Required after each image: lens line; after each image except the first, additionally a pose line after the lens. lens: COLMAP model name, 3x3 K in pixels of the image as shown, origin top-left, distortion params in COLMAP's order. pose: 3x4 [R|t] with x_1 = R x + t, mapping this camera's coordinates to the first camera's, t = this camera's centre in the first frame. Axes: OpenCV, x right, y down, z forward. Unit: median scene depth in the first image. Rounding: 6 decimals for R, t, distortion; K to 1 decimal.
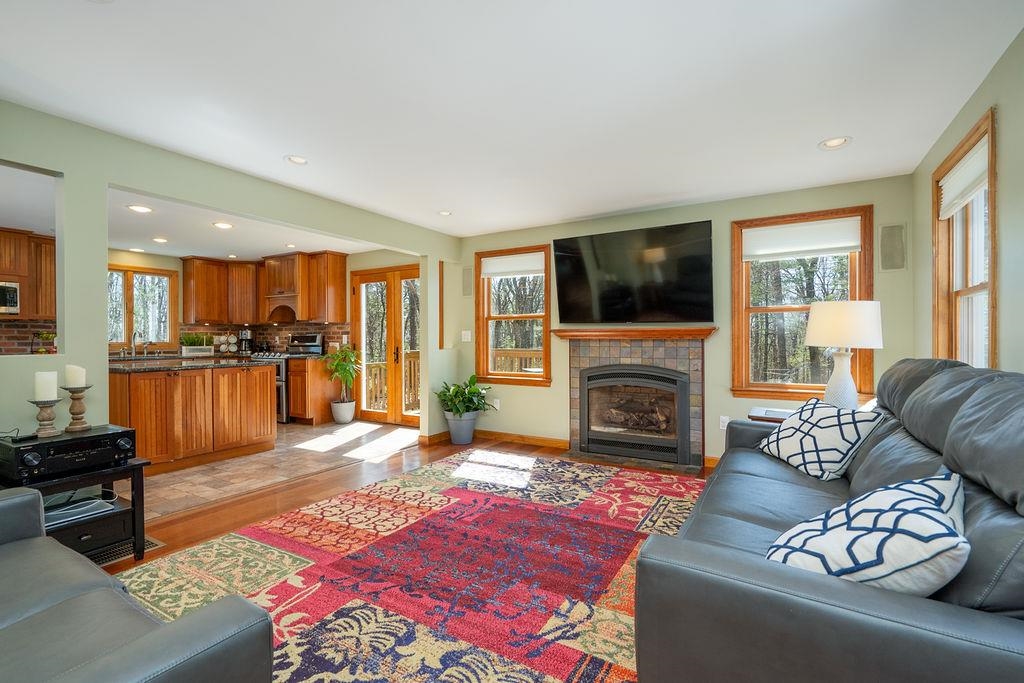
lens RADIAL K [[467.3, 0, 506.6], [0, 467.3, 339.2], [0, 0, 1]] dist [0.001023, 0.001579]
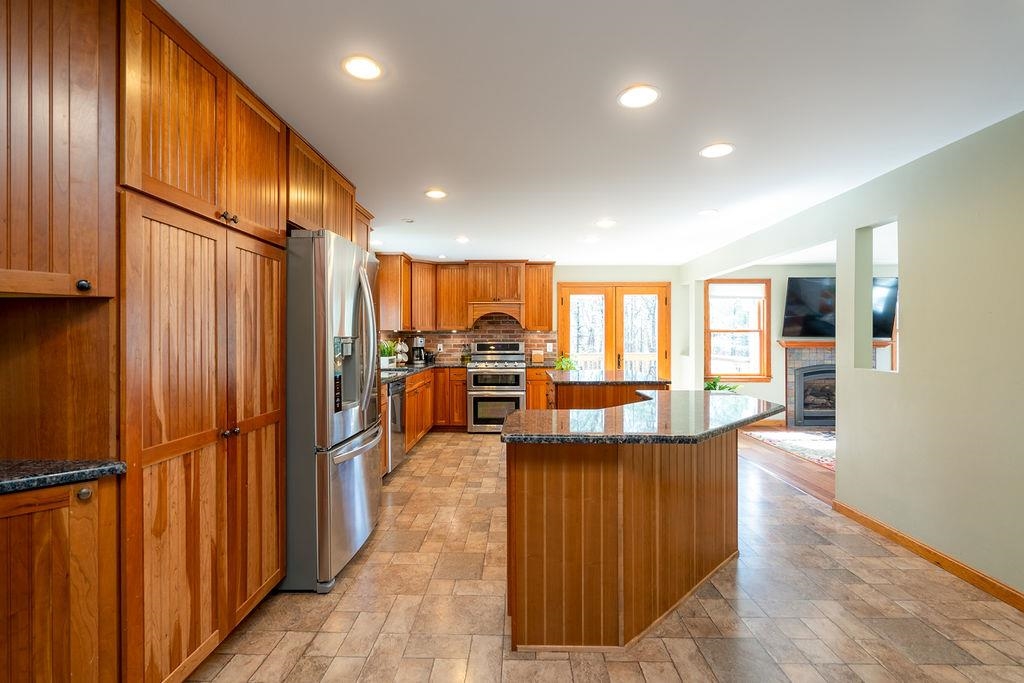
lens RADIAL K [[467.3, 0, 519.7], [0, 467.3, 339.7], [0, 0, 1]] dist [0.001023, 0.001579]
pose [[0.857402, 0.001661, 0.514645, -1.137910], [-0.002152, 0.999998, 0.000357, -0.020799], [-0.514643, -0.001414, 0.857403, 0.177622]]
